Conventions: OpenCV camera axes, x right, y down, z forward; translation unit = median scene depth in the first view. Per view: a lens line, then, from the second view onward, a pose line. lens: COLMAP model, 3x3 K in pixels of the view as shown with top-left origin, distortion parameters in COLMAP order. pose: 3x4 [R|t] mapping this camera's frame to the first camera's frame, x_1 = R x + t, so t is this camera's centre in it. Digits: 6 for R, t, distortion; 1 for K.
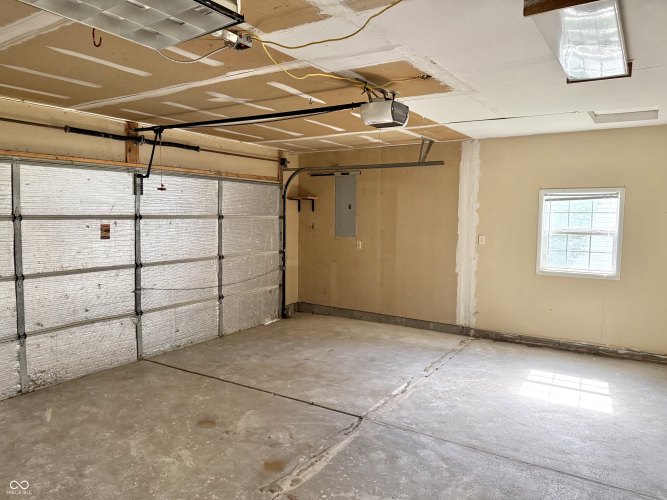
lens RADIAL K [[474.2, 0, 327.2], [0, 474.2, 250.6], [0, 0, 1]] dist [0.076454, -0.084728]
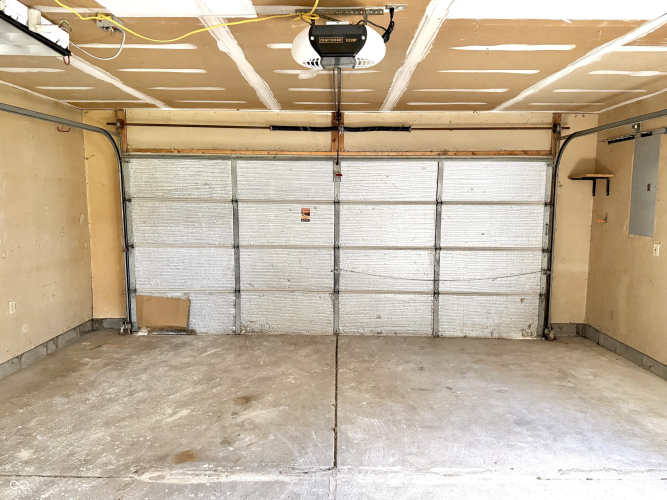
lens RADIAL K [[474.2, 0, 335.5], [0, 474.2, 247.3], [0, 0, 1]] dist [0.076454, -0.084728]
pose [[0.537635, 0.086168, -0.838763, 0.506210], [-0.070965, 0.995859, 0.056820, -0.030025], [0.840186, 0.028974, 0.541523, 0.437342]]
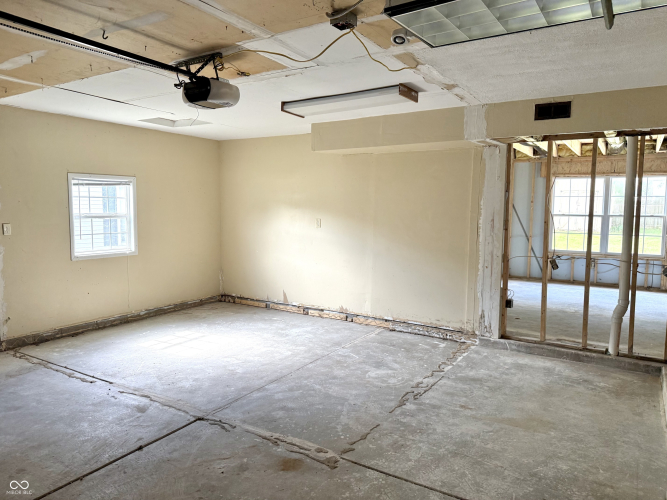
lens RADIAL K [[474.2, 0, 342.5], [0, 474.2, 248.0], [0, 0, 1]] dist [0.076454, -0.084728]
pose [[-0.031614, -0.096766, 0.994805, -0.617310], [0.073113, 0.992412, 0.098857, -0.036727], [-0.996823, 0.075858, -0.024299, 0.540430]]
